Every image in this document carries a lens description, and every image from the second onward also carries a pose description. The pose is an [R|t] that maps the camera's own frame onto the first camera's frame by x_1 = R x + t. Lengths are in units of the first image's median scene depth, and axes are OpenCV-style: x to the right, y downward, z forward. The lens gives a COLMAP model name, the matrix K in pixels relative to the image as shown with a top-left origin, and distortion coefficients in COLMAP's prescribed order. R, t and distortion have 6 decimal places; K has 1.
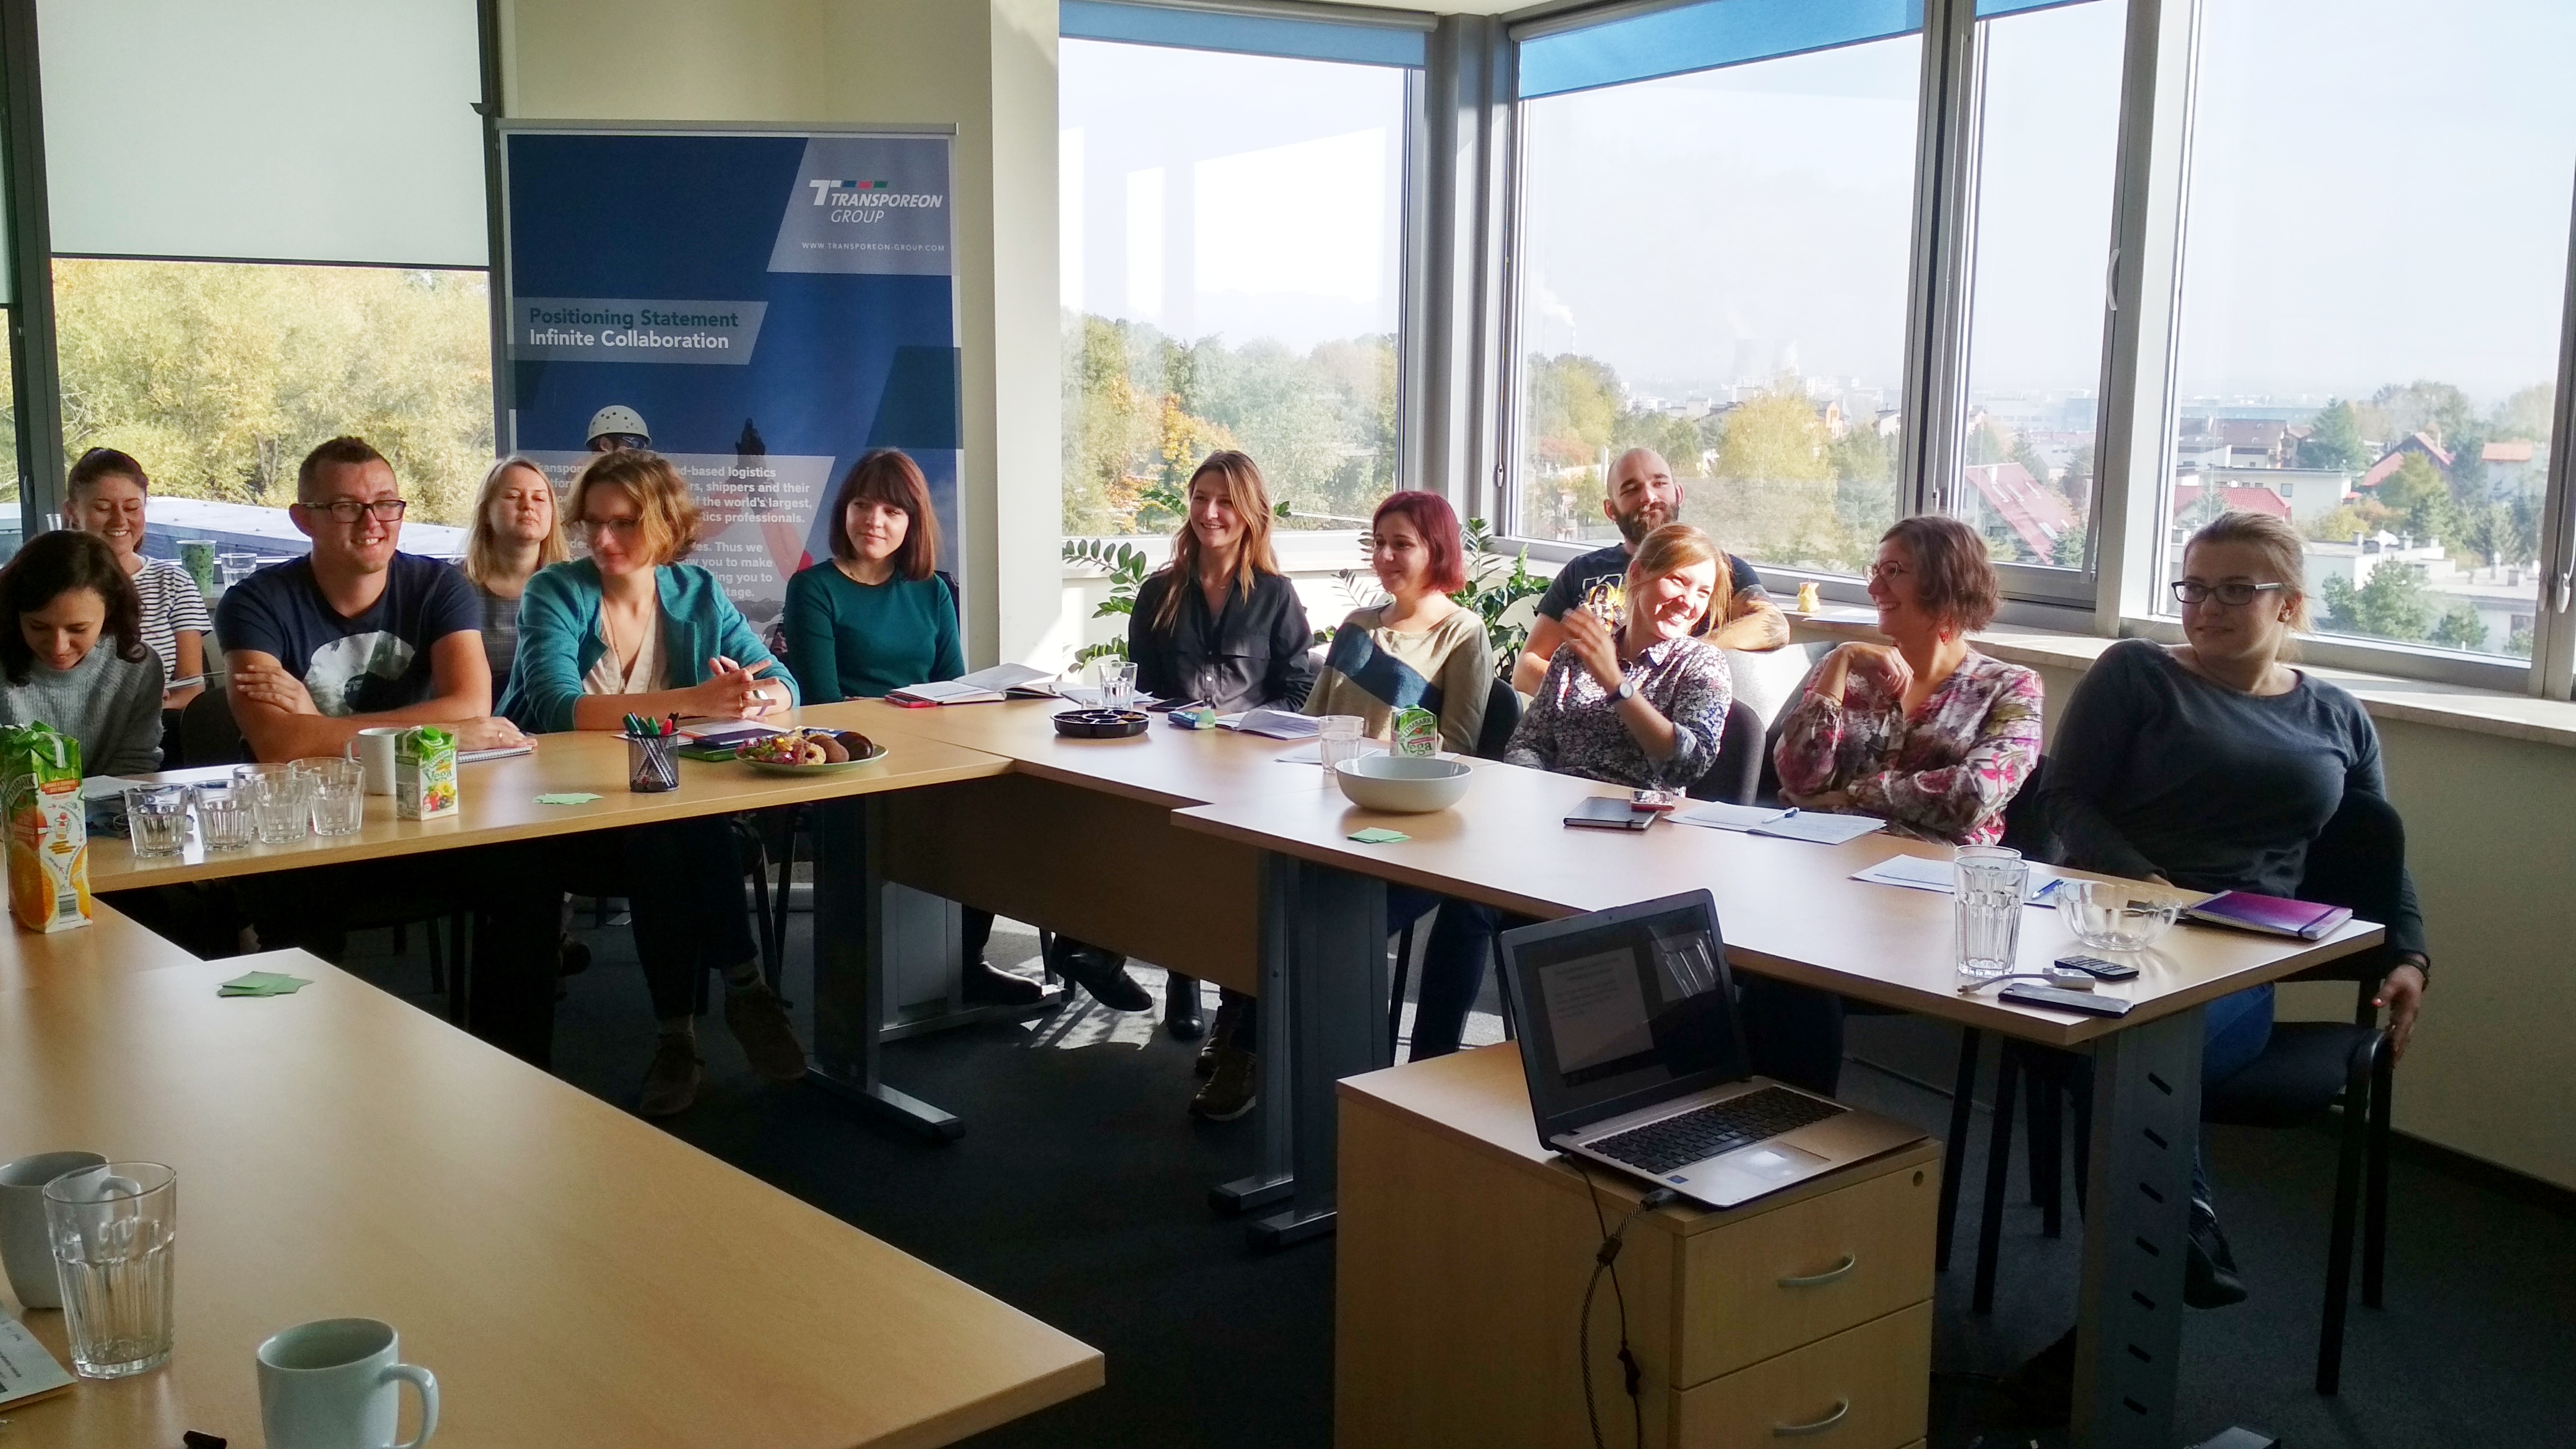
lens RADIAL K [[2307.2, 0, 1288.0], [0, 2307.2, 724.5], [0, 0, 1]] dist [0.143226, -0.249377]
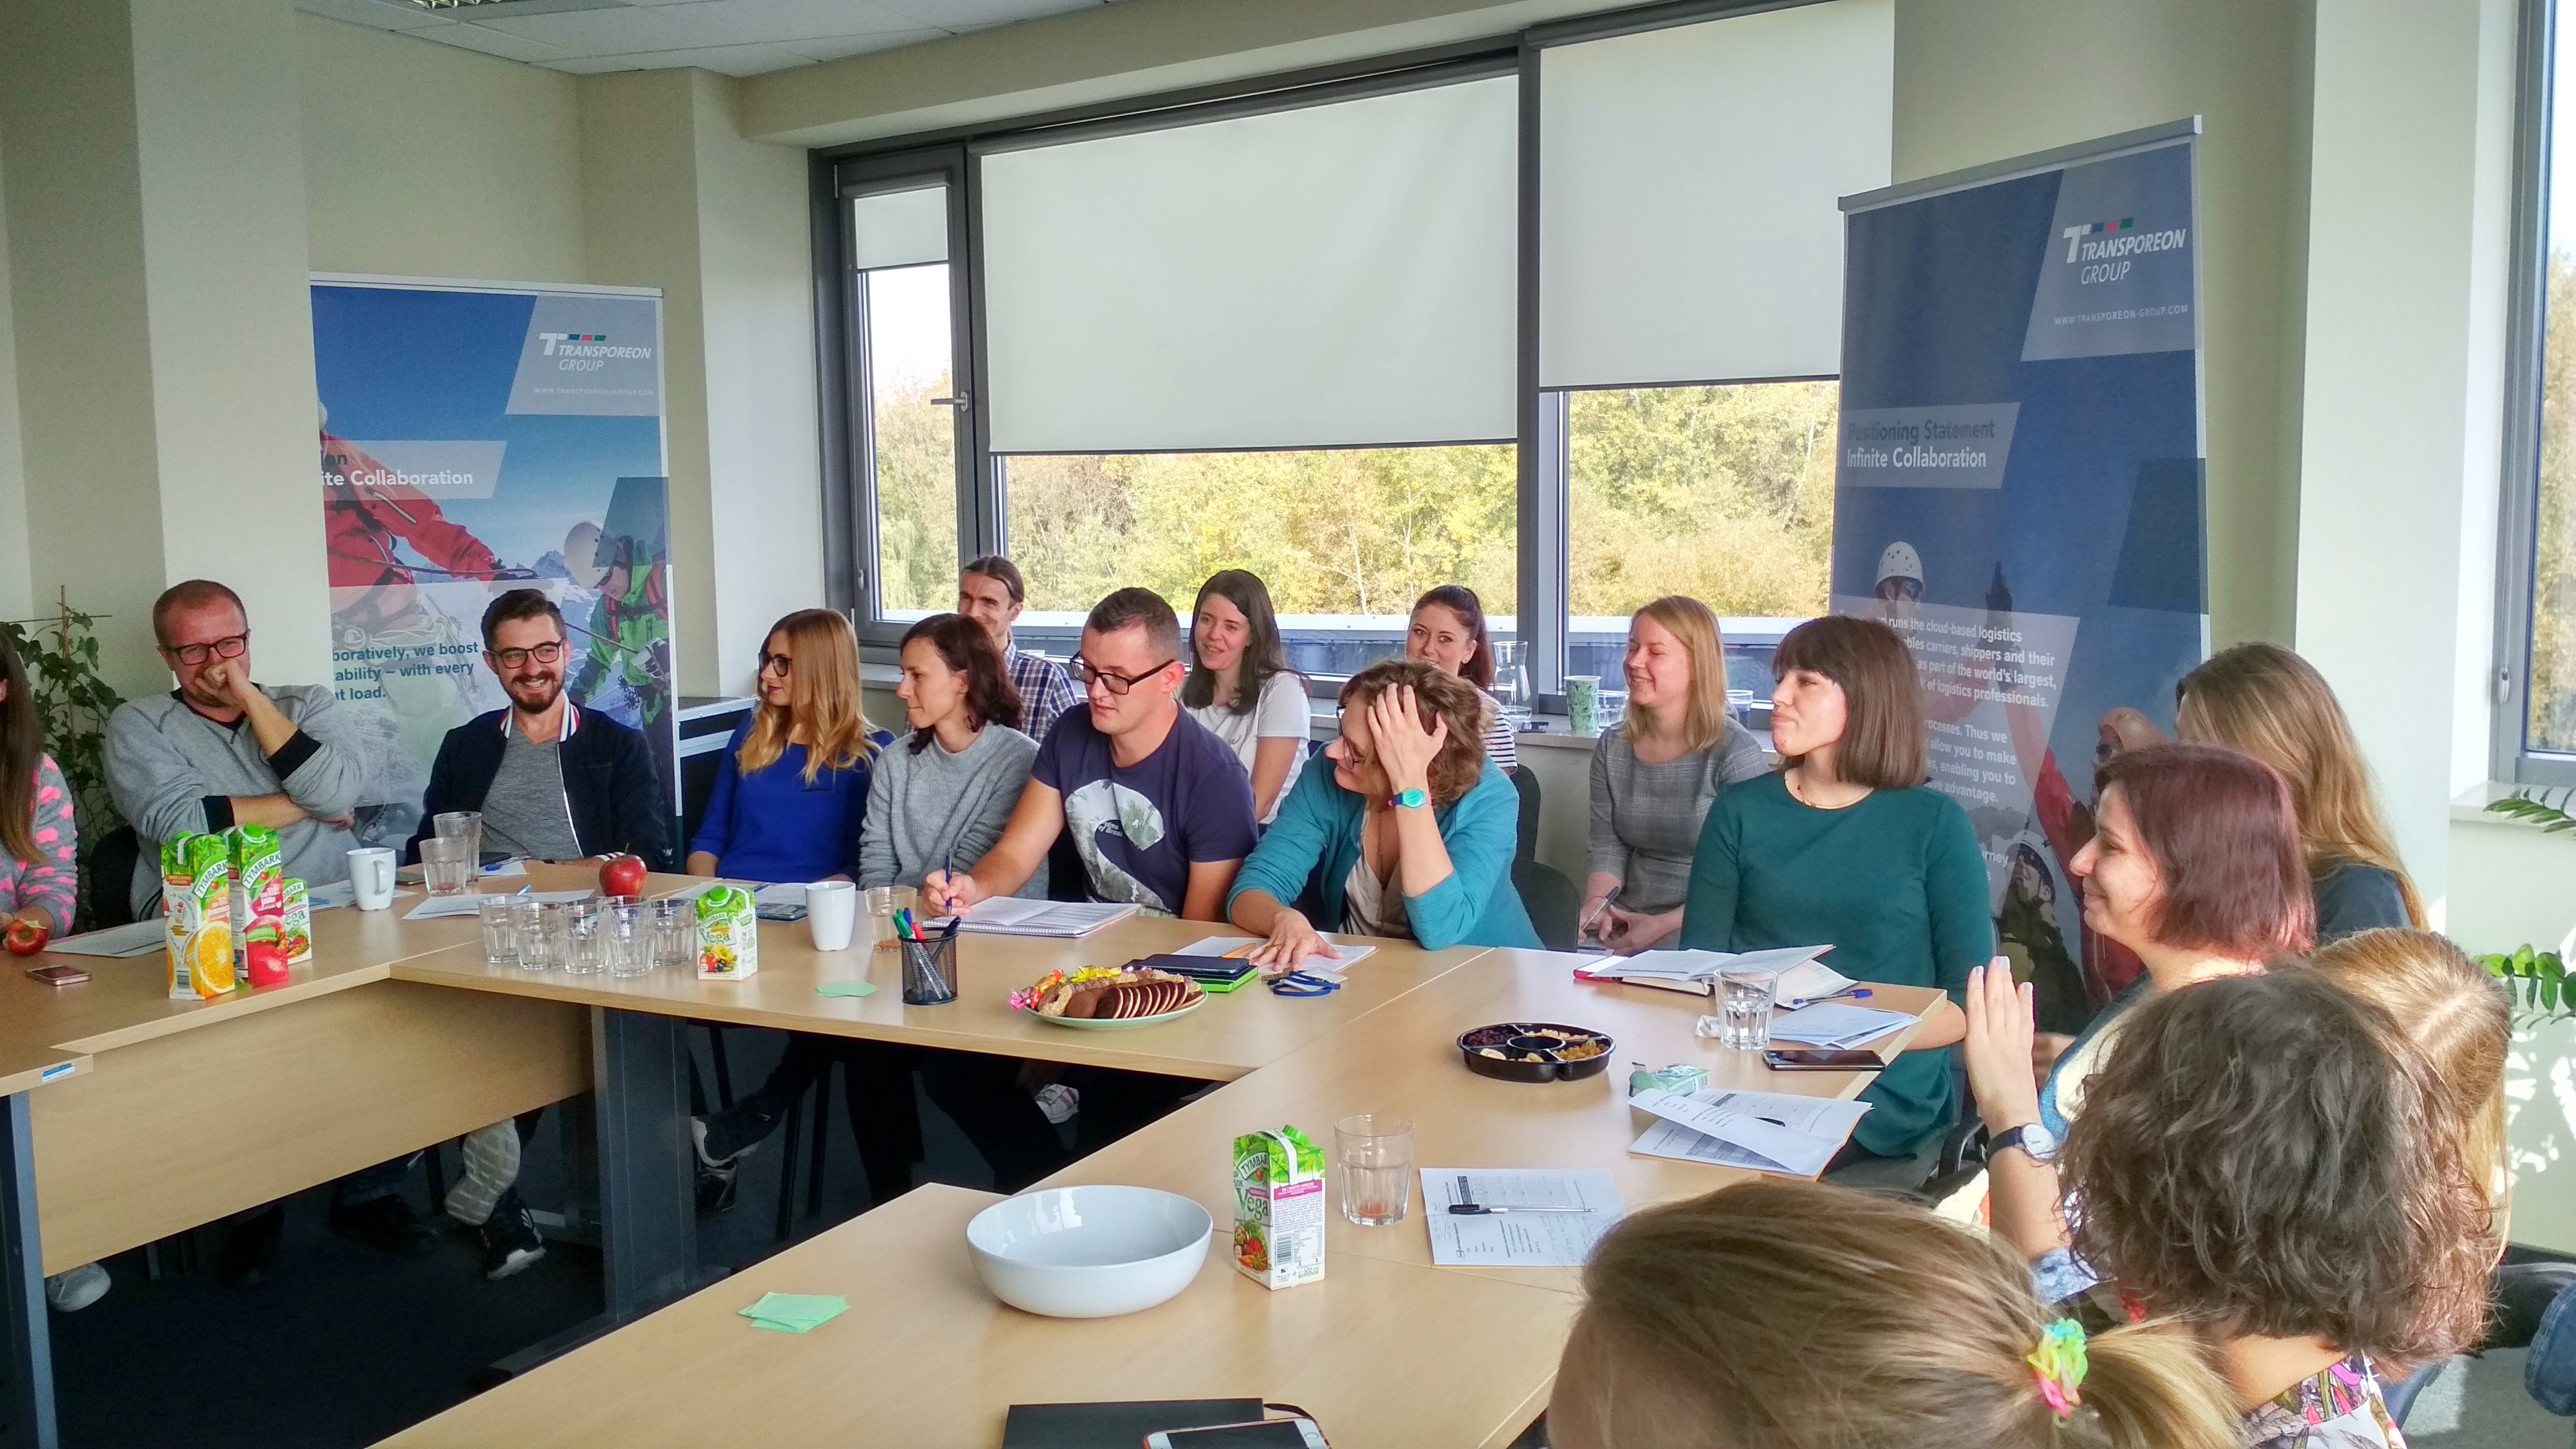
lens RADIAL K [[2307.2, 0, 1288.0], [0, 2307.2, 724.5], [0, 0, 1]] dist [0.143226, -0.249377]
pose [[0.342997, 0.095217, -0.934498, 0.381497], [-0.126172, 0.990504, 0.054613, -0.092196], [0.930824, 0.099175, 0.351754, 0.536455]]
